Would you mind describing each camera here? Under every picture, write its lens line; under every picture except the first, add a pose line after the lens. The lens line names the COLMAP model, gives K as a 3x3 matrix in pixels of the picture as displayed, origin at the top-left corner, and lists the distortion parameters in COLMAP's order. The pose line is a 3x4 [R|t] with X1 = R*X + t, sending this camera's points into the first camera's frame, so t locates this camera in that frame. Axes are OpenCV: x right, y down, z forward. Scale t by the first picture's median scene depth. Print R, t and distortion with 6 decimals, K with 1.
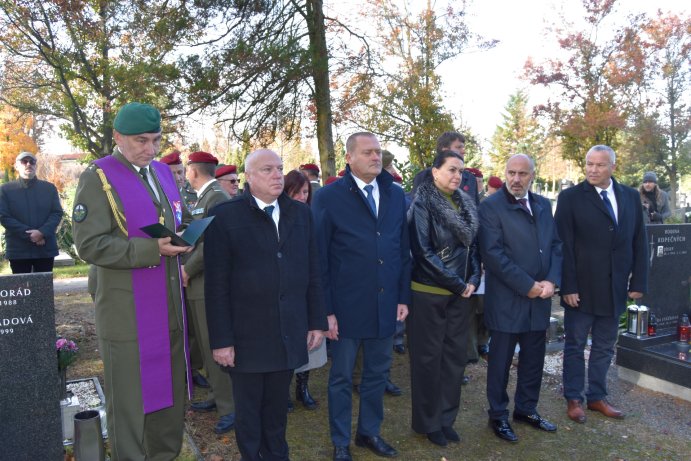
lens RADIAL K [[541.3, 0, 345.2], [0, 541.3, 240.4], [0, 0, 1]] dist [-0.097196, 0.043091]
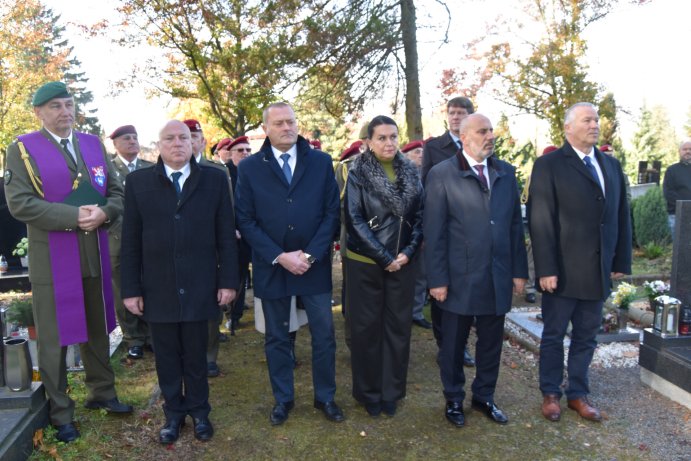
lens RADIAL K [[541.3, 0, 345.2], [0, 541.3, 240.4], [0, 0, 1]] dist [-0.097196, 0.043091]
pose [[0.939014, 0.044766, -0.340952, 0.416900], [-0.030718, 0.998446, 0.046492, 0.010308], [0.342504, -0.033184, 0.938930, 0.045994]]
